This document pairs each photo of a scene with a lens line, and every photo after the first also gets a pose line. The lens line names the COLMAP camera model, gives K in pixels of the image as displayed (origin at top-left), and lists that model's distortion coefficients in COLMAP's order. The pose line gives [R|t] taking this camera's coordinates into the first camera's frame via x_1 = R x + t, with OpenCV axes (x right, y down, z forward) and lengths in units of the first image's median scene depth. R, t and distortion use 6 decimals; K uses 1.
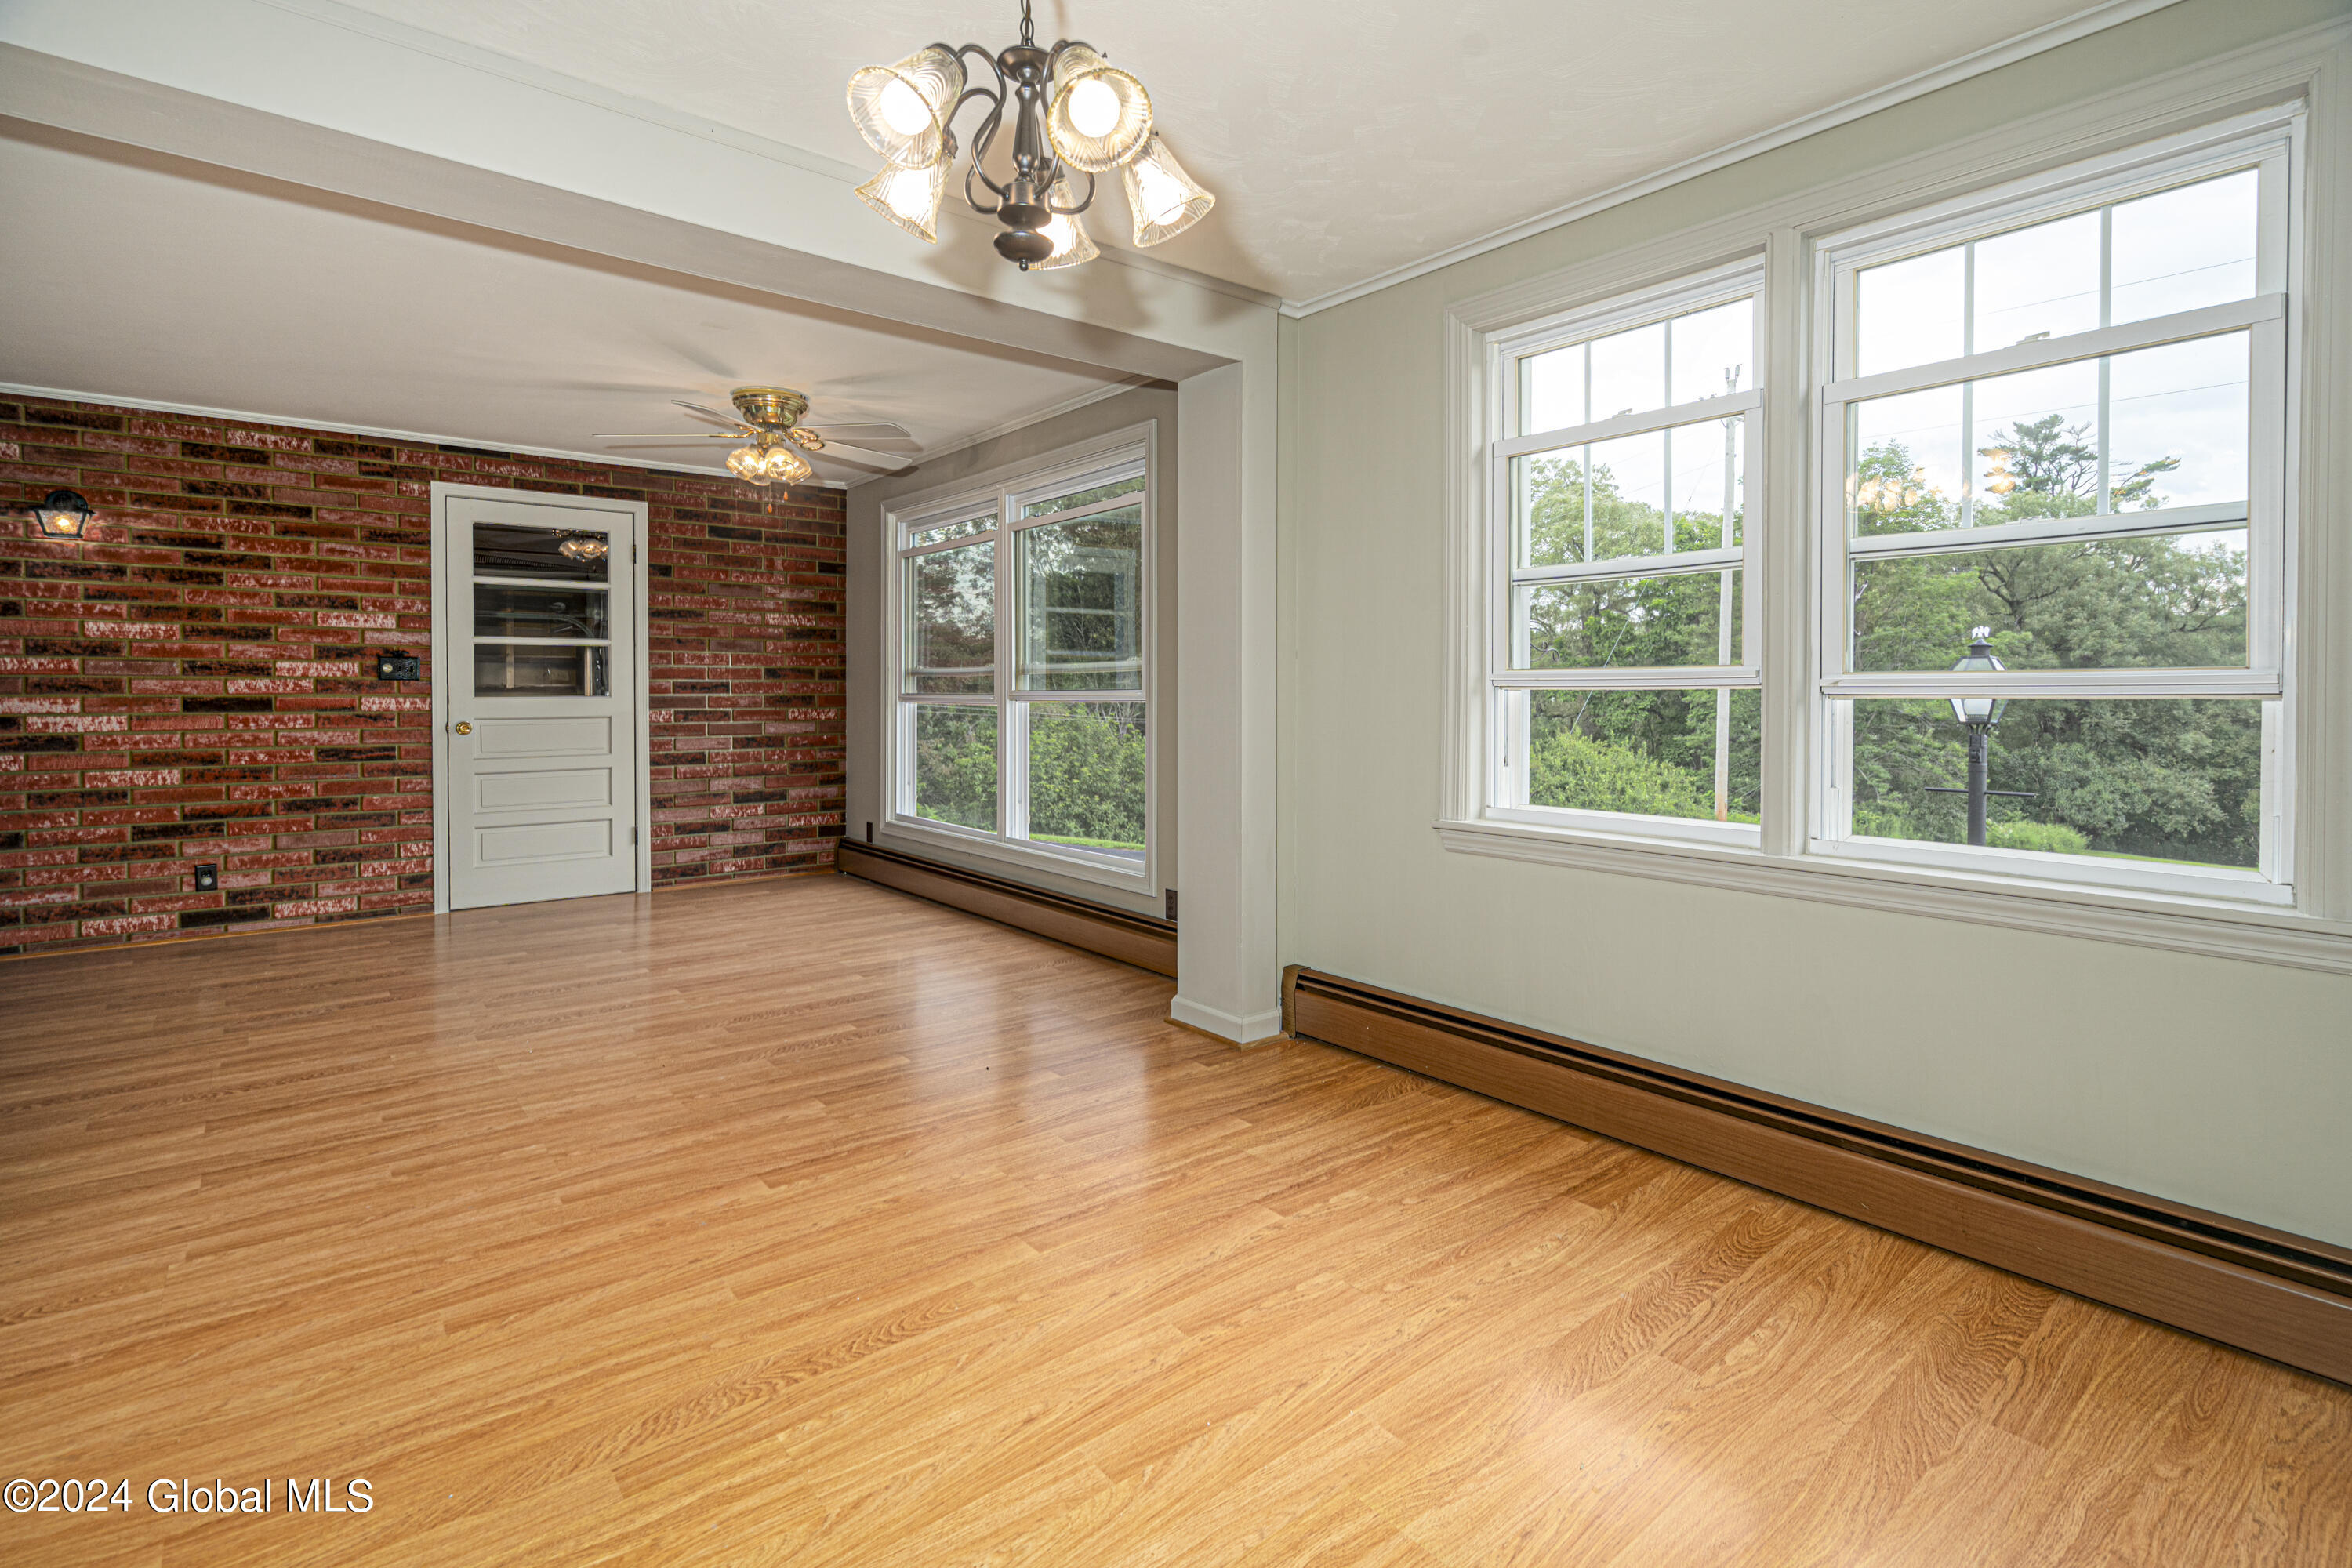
lens RADIAL K [[1088.2, 0, 1151.1], [0, 1088.2, 699.5], [0, 0, 1]] dist [-0.008129, 0.002643]
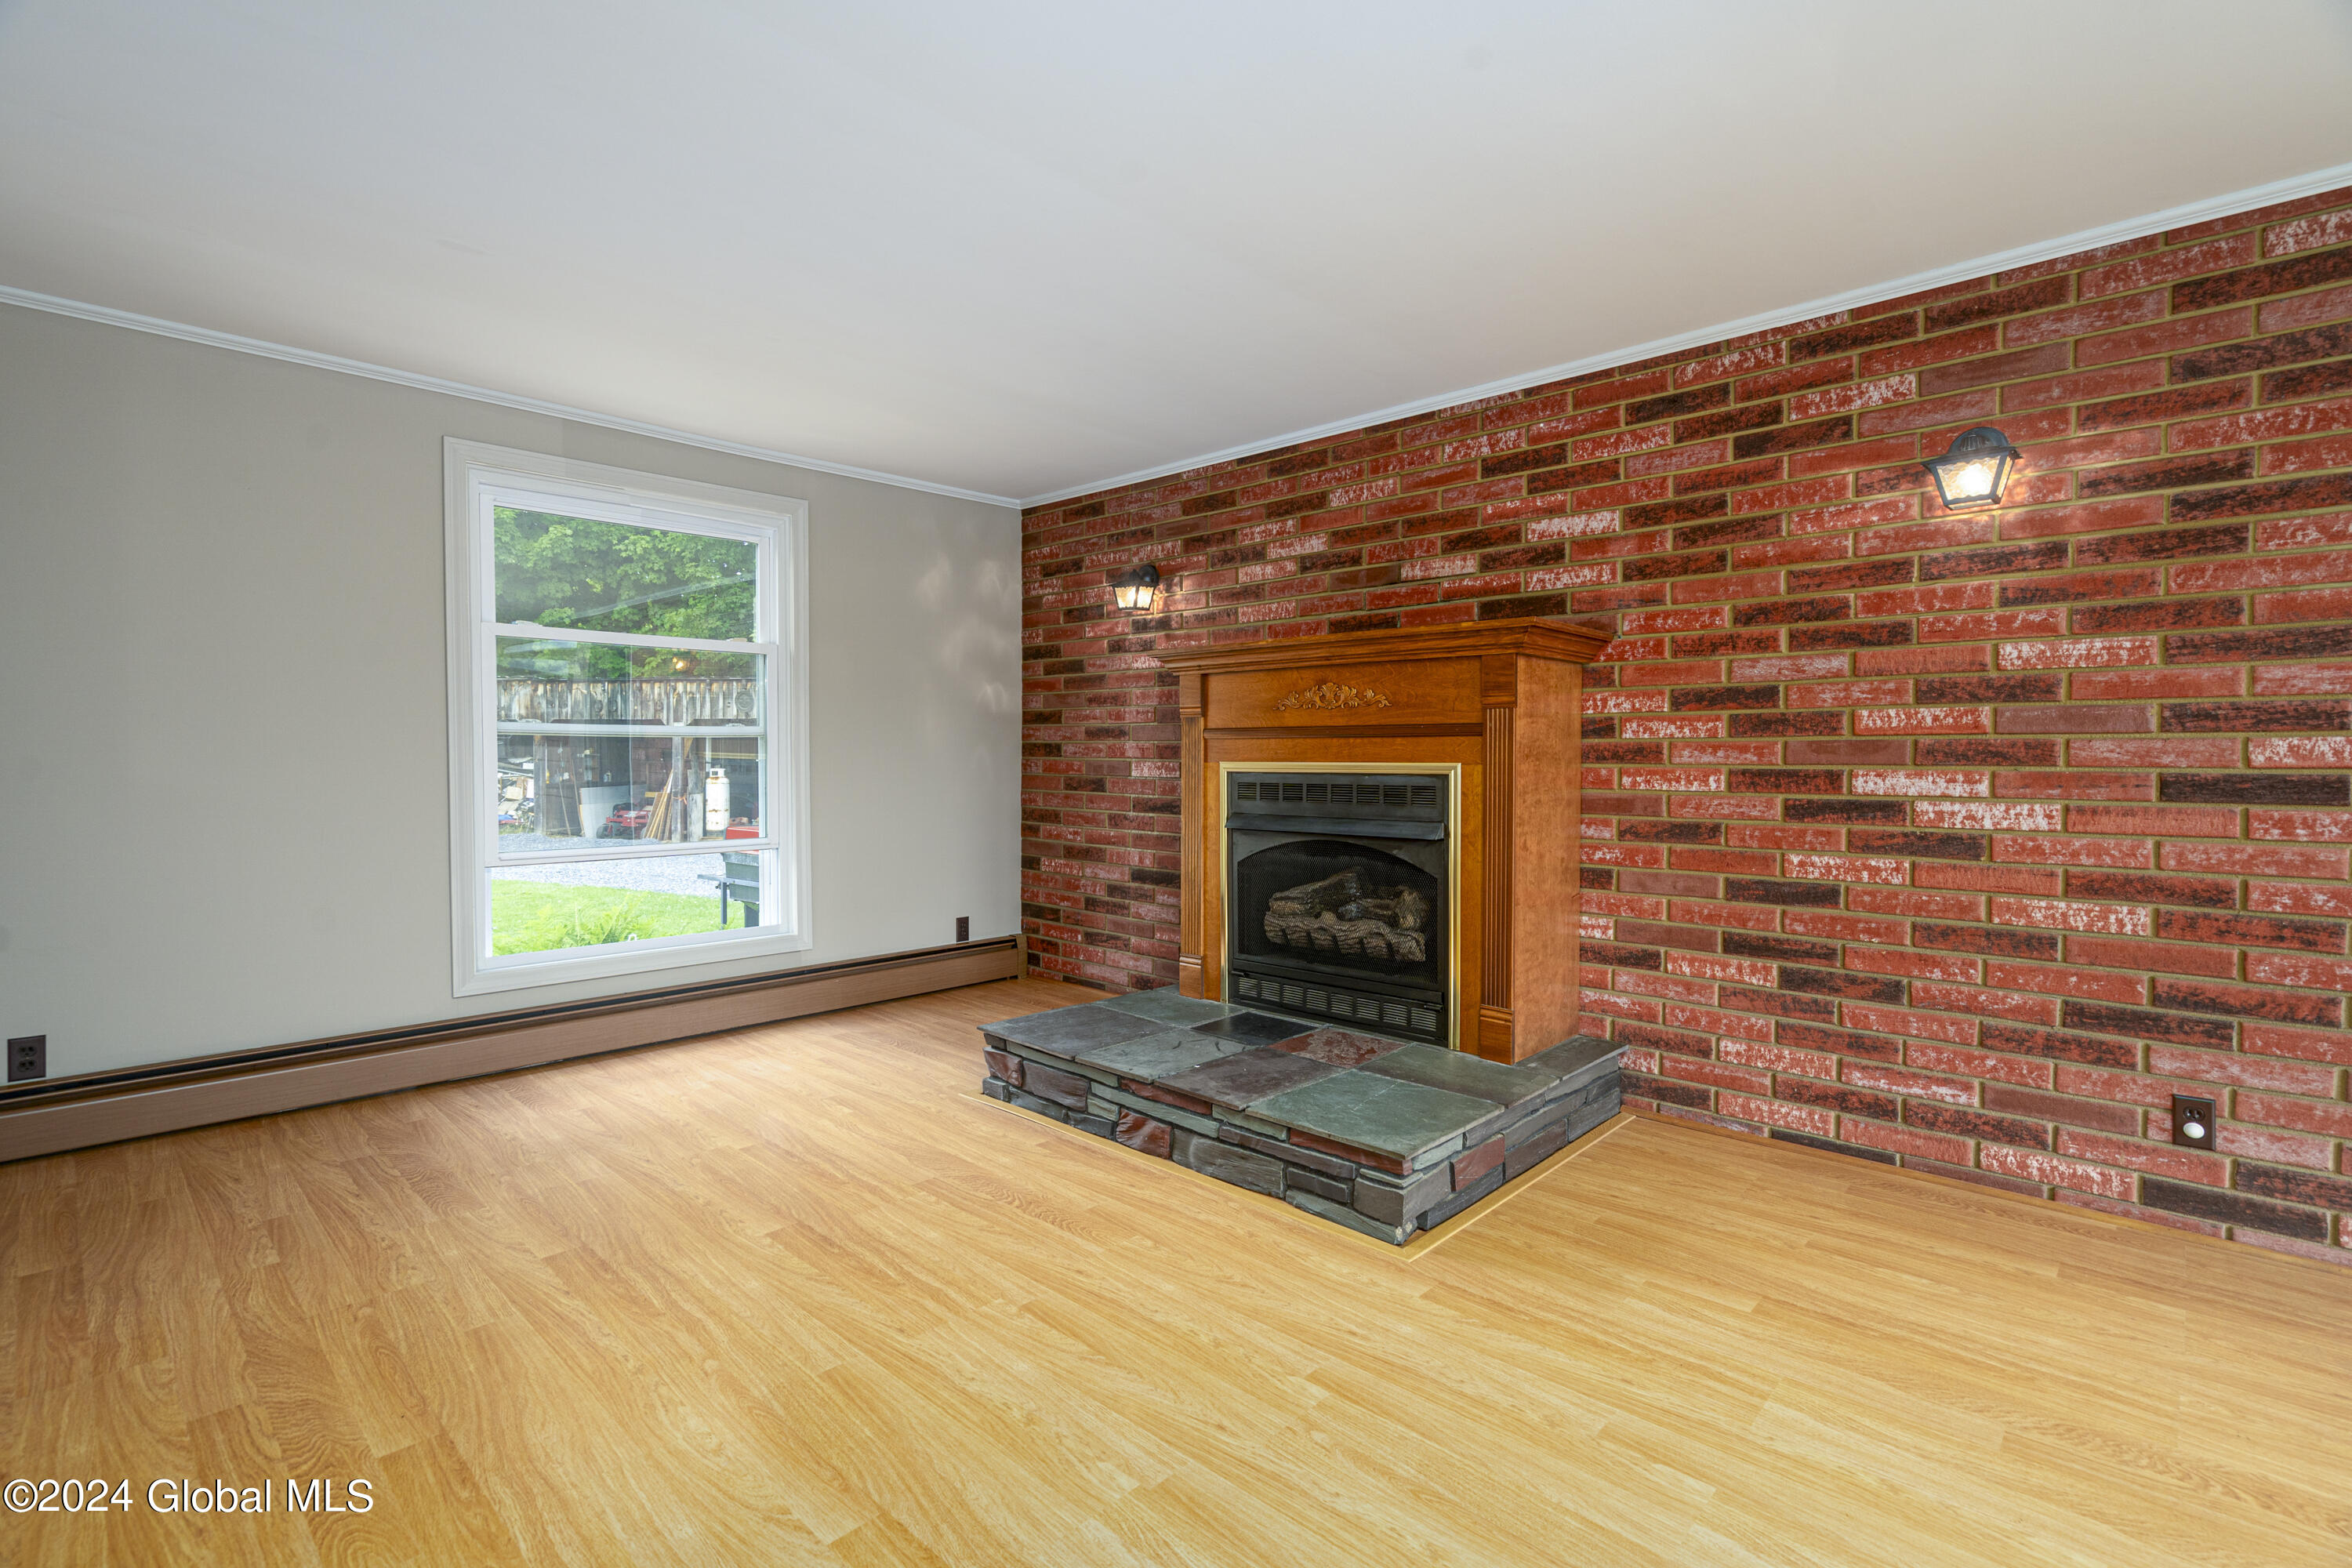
lens RADIAL K [[1088.2, 0, 1199.6], [0, 1088.2, 784.4], [0, 0, 1]] dist [-0.008129, 0.002643]
pose [[0.144309, 0.030665, -0.989057, -0.443859], [-0.005502, 0.999529, 0.030187, -0.010283], [0.989517, 0.001086, 0.144409, 0.465054]]
